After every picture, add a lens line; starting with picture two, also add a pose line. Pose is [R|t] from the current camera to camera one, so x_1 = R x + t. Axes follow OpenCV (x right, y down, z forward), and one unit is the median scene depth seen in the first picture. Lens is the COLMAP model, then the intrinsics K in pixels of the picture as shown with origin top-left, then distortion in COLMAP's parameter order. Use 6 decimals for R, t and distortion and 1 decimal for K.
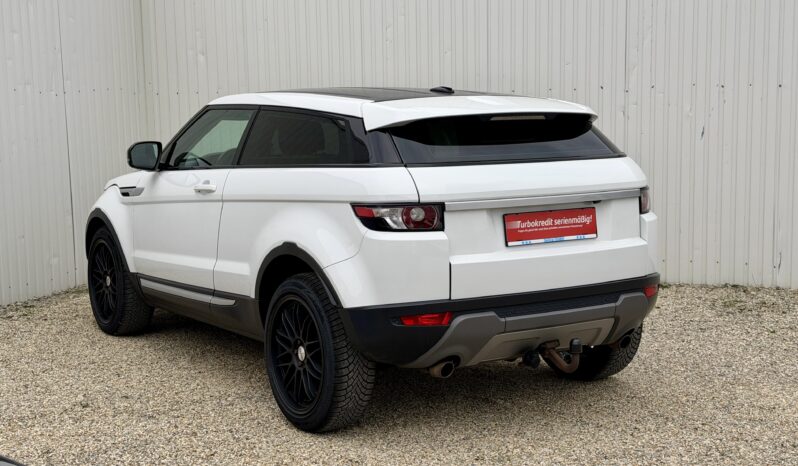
lens RADIAL K [[1119.8, 0, 399.0], [0, 1119.8, 233.0], [0, 0, 1]] dist [0.096929, -0.093423]
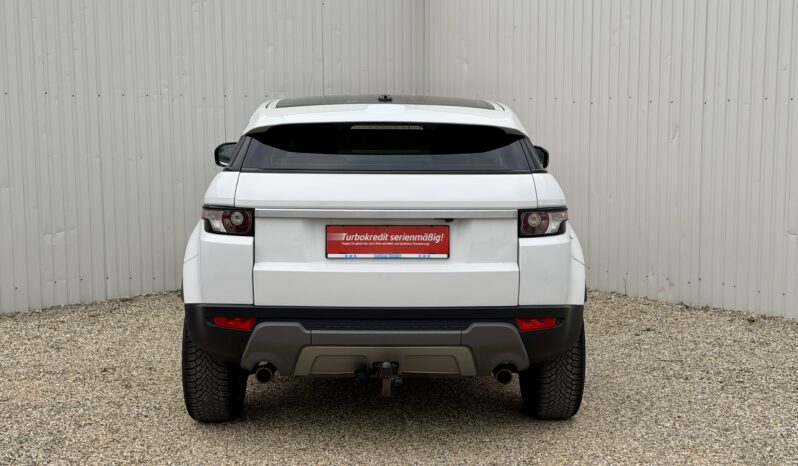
lens RADIAL K [[1119.8, 0, 399.0], [0, 1119.8, 233.0], [0, 0, 1]] dist [0.096929, -0.093423]
pose [[0.867123, 0.074022, -0.492563, 0.604409], [-0.077361, 0.996910, 0.013625, -0.026744], [0.492050, 0.026291, 0.870170, 0.174885]]
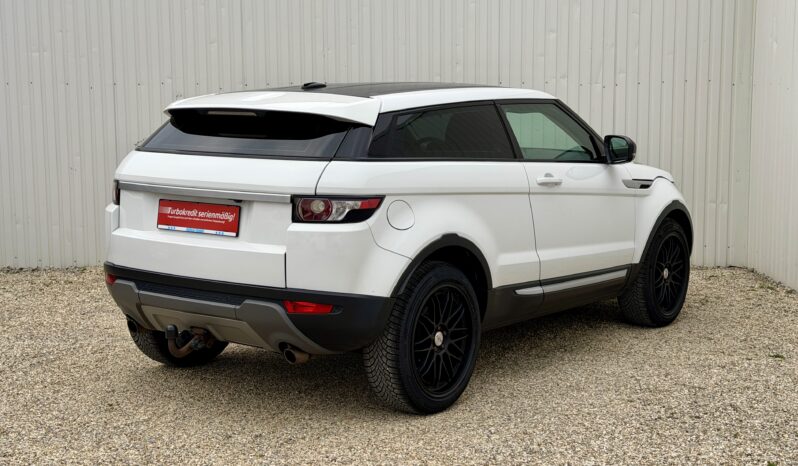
lens RADIAL K [[1170.0, 0, 398.6], [0, 1170.0, 268.7], [0, 0, 1]] dist [0.135353, -0.056060]
pose [[0.357133, 0.151482, -0.921688, 1.200435], [-0.119582, 0.986057, 0.115725, -0.106395], [0.926367, 0.068888, 0.370268, 0.762317]]
